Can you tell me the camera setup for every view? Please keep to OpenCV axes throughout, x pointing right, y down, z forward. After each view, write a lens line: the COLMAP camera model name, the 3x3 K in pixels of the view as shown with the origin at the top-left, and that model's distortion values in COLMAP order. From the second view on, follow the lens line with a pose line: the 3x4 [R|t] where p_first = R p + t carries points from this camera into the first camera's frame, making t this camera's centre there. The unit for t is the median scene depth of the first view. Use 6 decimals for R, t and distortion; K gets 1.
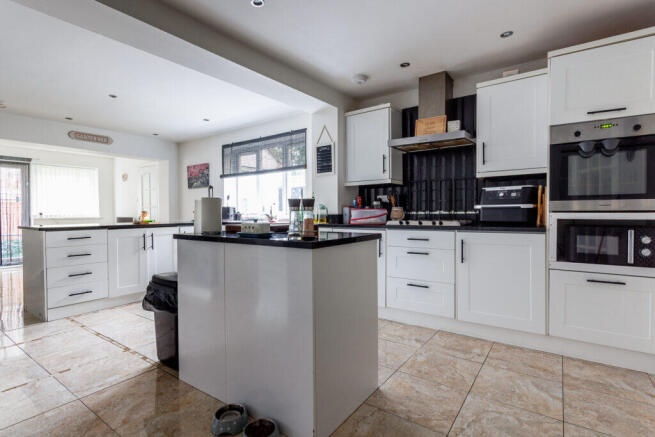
lens RADIAL K [[321.6, 0, 325.0], [0, 321.6, 218.0], [0, 0, 1]] dist [0.000728, -0.000515]
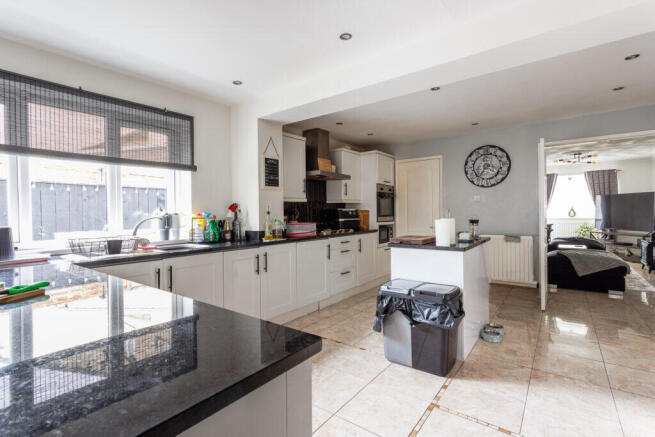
lens RADIAL K [[321.6, 0, 324.4], [0, 321.6, 216.2], [0, 0, 1]] dist [0.000728, -0.000515]
pose [[0.017578, -0.003260, 0.999840, -0.881113], [0.035147, 0.999379, 0.002641, -0.046547], [-0.999228, 0.035095, 0.017681, 0.769943]]
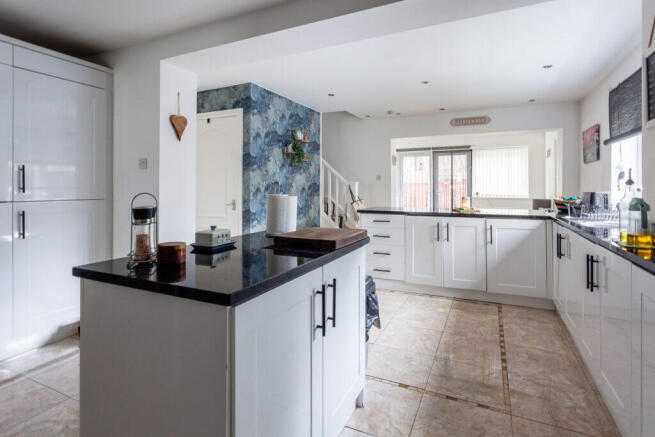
lens RADIAL K [[343.4, 0, 321.6], [0, 343.4, 185.8], [0, 0, 1]] dist [-0.003418, 0.001036]
pose [[0.170435, -0.003335, -0.985363, 0.332187], [-0.018713, 0.999803, -0.006621, -0.043140], [0.985191, 0.019568, 0.170339, 0.489140]]
